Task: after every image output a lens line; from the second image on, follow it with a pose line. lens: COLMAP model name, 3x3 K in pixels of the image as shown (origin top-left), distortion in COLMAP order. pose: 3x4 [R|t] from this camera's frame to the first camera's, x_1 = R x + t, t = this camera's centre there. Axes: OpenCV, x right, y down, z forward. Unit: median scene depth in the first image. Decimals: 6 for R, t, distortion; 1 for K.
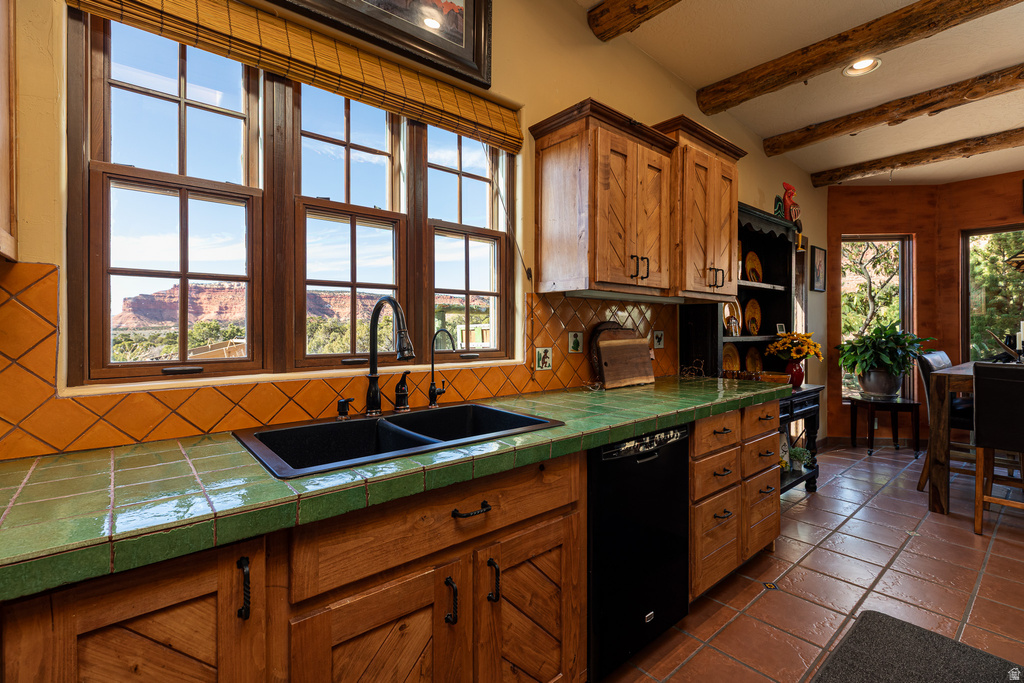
lens RADIAL K [[464.7, 0, 512.0], [0, 464.7, 329.4], [0, 0, 1]] dist [-0.001517, -0.000319]
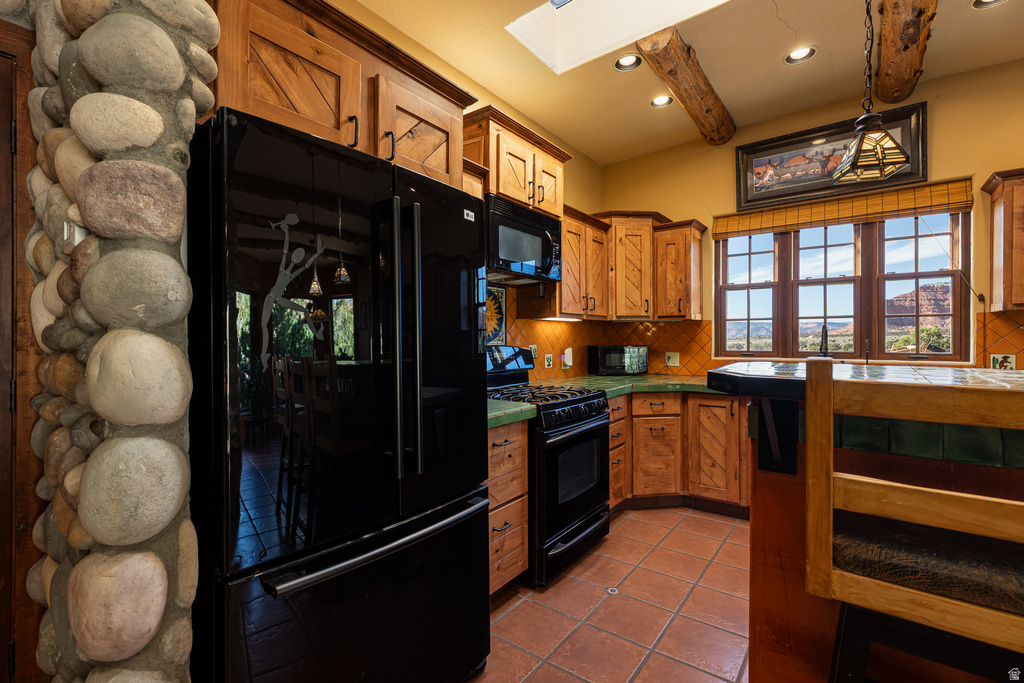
lens RADIAL K [[458.4, 0, 509.8], [0, 458.4, 336.6], [0, 0, 1]] dist [0.004809, -0.000180]
pose [[0.215790, 0.001373, -0.976439, 1.040580], [0.002345, 0.999995, 0.001924, -0.015269], [0.976437, -0.002705, 0.215786, -0.611506]]
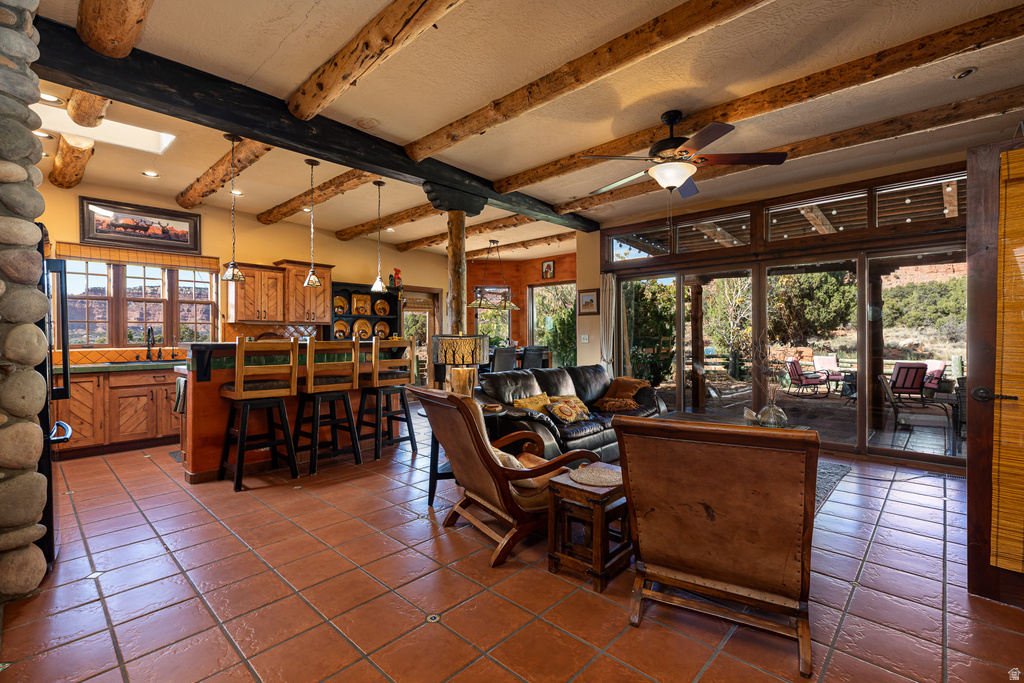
lens RADIAL K [[458.4, 0, 509.8], [0, 458.4, 336.6], [0, 0, 1]] dist [0.004809, -0.000180]
pose [[0.993561, -0.002200, 0.113277, 1.466039], [0.001997, 0.999996, 0.001907, 0.003546], [-0.113280, -0.001668, 0.993562, -1.999555]]
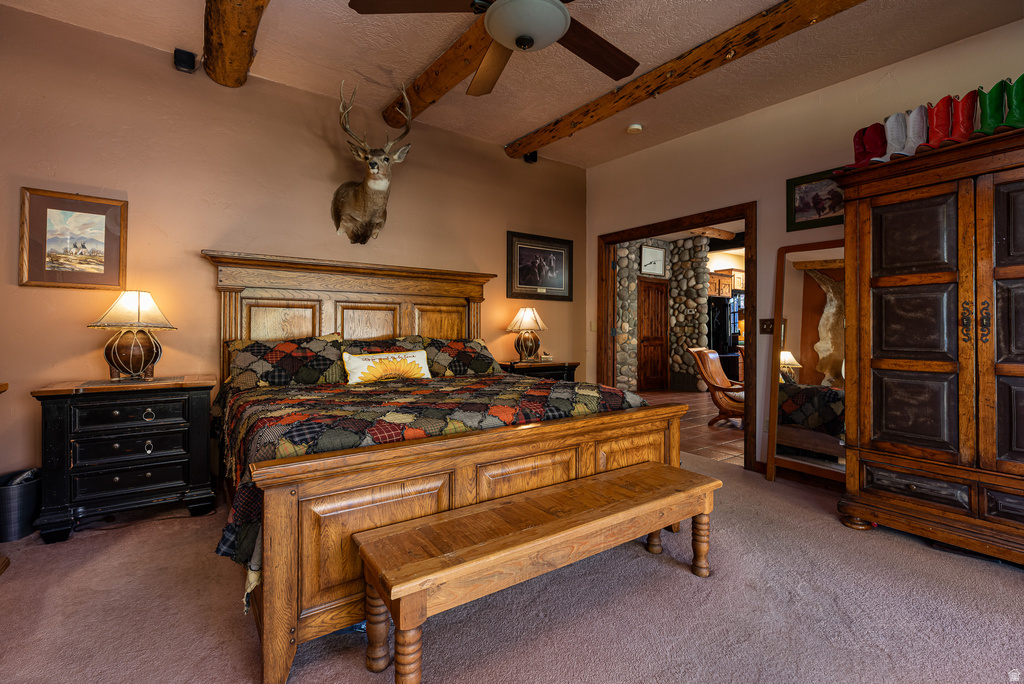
lens RADIAL K [[458.4, 0, 509.8], [0, 458.4, 337.1], [0, 0, 1]] dist [0.004809, -0.000180]
pose [[-0.092155, 0.013620, -0.995652, 4.640745], [-0.001200, 0.999904, 0.013789, 0.043347], [0.995744, 0.002466, -0.092130, -2.176432]]
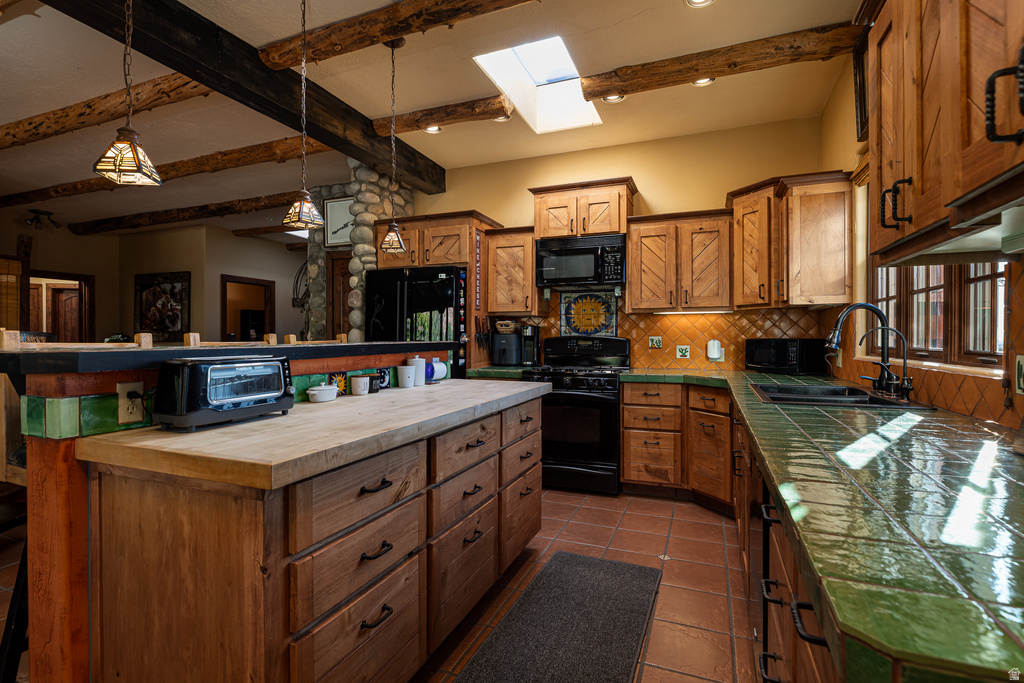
lens RADIAL K [[486.8, 0, 512.0], [0, 486.8, 341.5], [0, 0, 1]] dist [-0.002578, -0.000207]
pose [[-0.886604, 0.006848, -0.462479, 0.897606], [0.003236, 0.999958, 0.008603, 0.018921], [0.462518, 0.006131, -0.886589, 1.289949]]
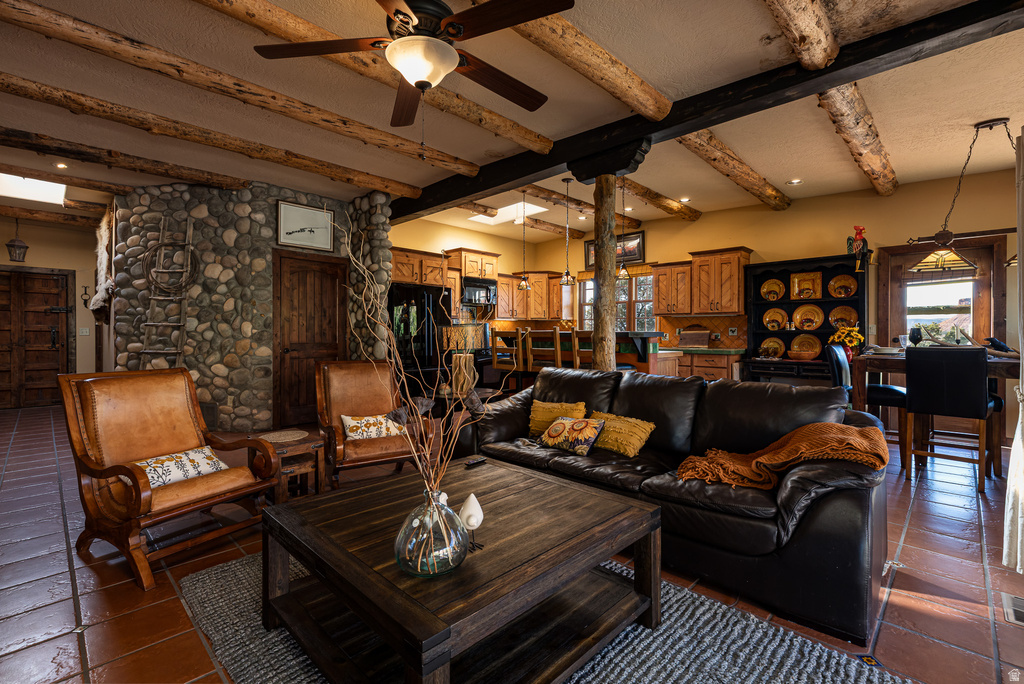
lens RADIAL K [[458.4, 0, 509.8], [0, 458.4, 337.1], [0, 0, 1]] dist [0.004809, -0.000180]
pose [[0.095688, 0.007860, -0.995380, 3.228423], [0.001972, 0.999965, 0.008086, 0.038080], [0.995409, -0.002736, 0.095670, -0.385939]]
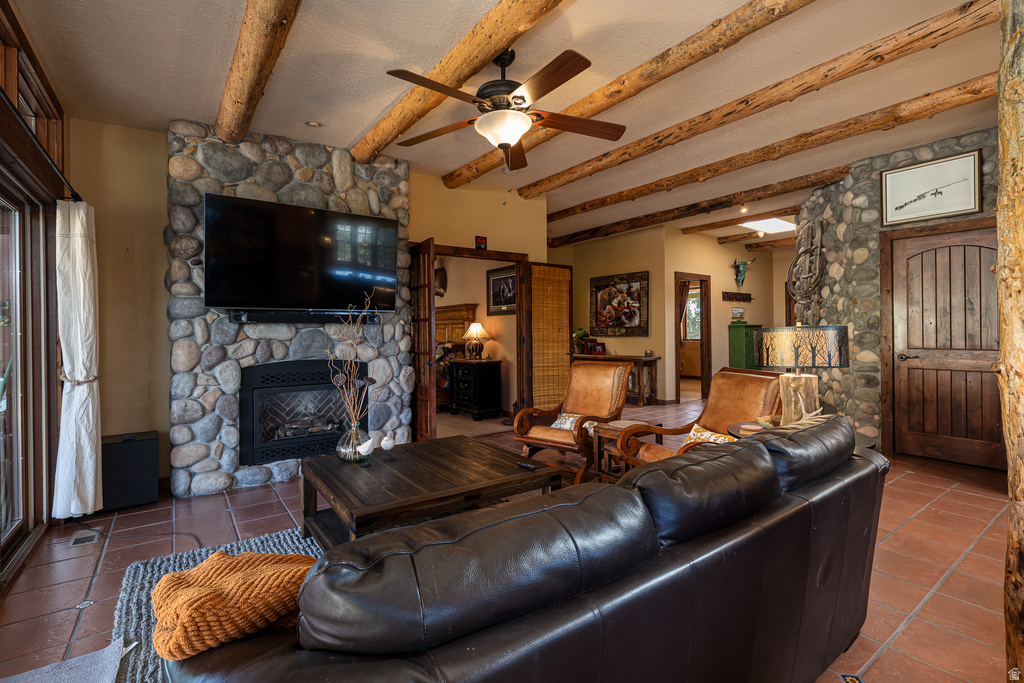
lens RADIAL K [[464.7, 0, 512.0], [0, 464.7, 329.4], [0, 0, 1]] dist [-0.001517, -0.000319]
pose [[-0.996901, 0.010233, 0.078001, 2.088159], [0.009624, 0.999920, -0.008185, 0.009926], [-0.078079, -0.007409, -0.996920, 0.791159]]
